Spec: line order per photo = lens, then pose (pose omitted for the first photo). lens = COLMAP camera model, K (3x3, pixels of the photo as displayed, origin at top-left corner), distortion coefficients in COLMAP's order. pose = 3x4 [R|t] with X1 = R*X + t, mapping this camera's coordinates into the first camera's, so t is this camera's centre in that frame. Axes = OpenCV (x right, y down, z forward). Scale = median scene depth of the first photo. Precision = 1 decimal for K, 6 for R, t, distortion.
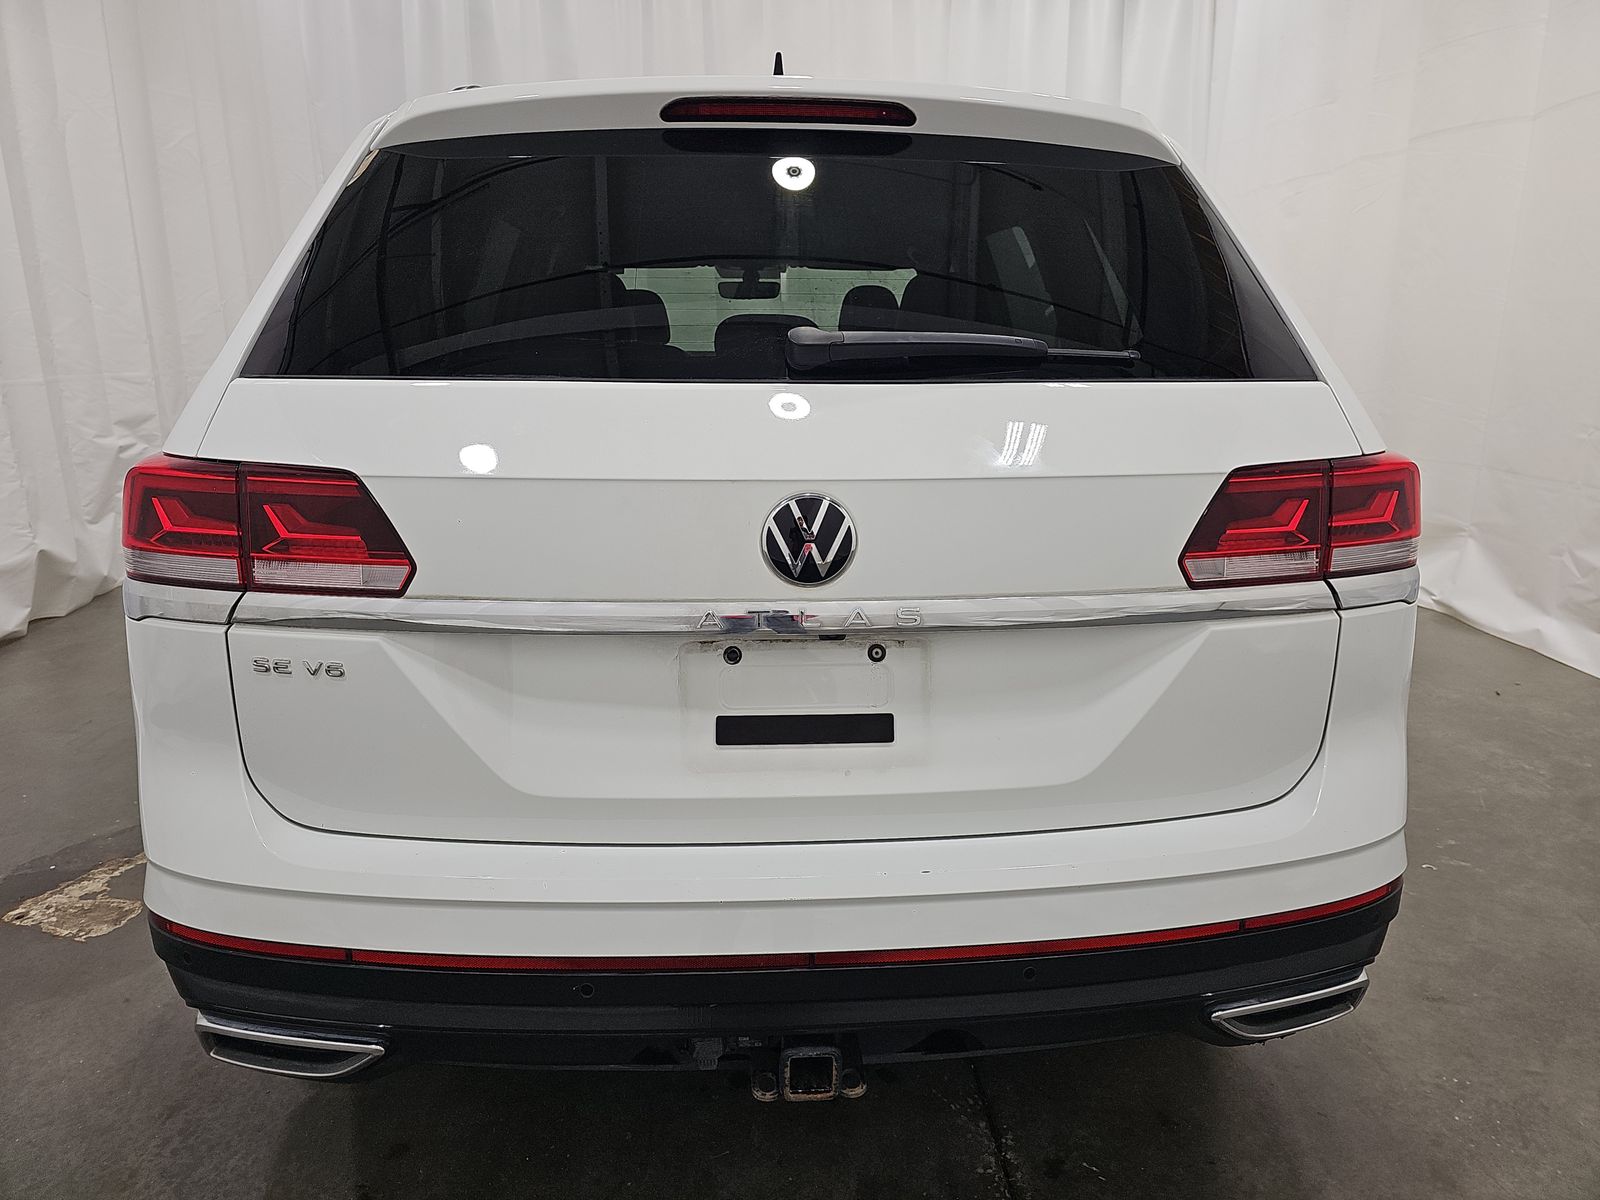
lens RADIAL K [[1056.9, 0, 800.9], [0, 1056.9, 619.2], [0, 0, 1]] dist [0.038944, -0.043938]
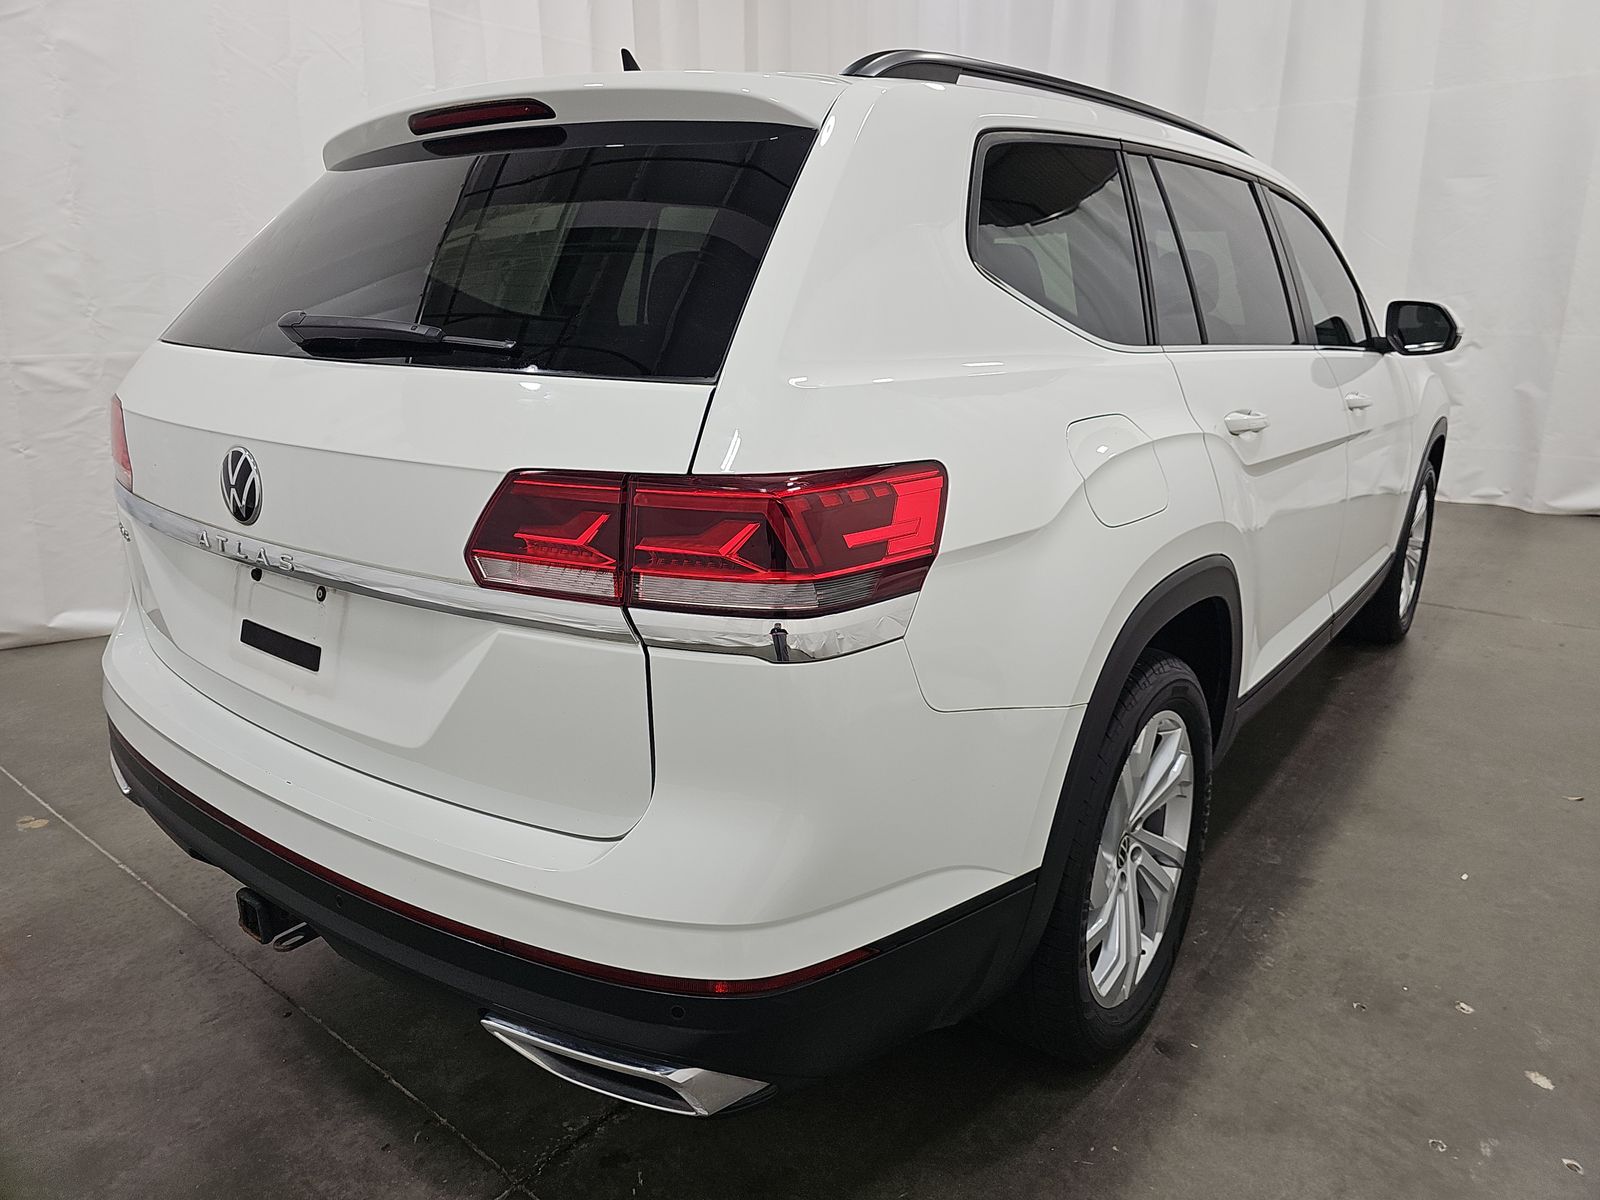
lens RADIAL K [[1056.9, 0, 800.9], [0, 1056.9, 619.2], [0, 0, 1]] dist [0.038944, -0.043938]
pose [[0.773205, 0.194706, -0.603526, 1.188604], [-0.177883, 0.980082, 0.088295, -0.137205], [0.608697, 0.039087, 0.792439, 0.396476]]
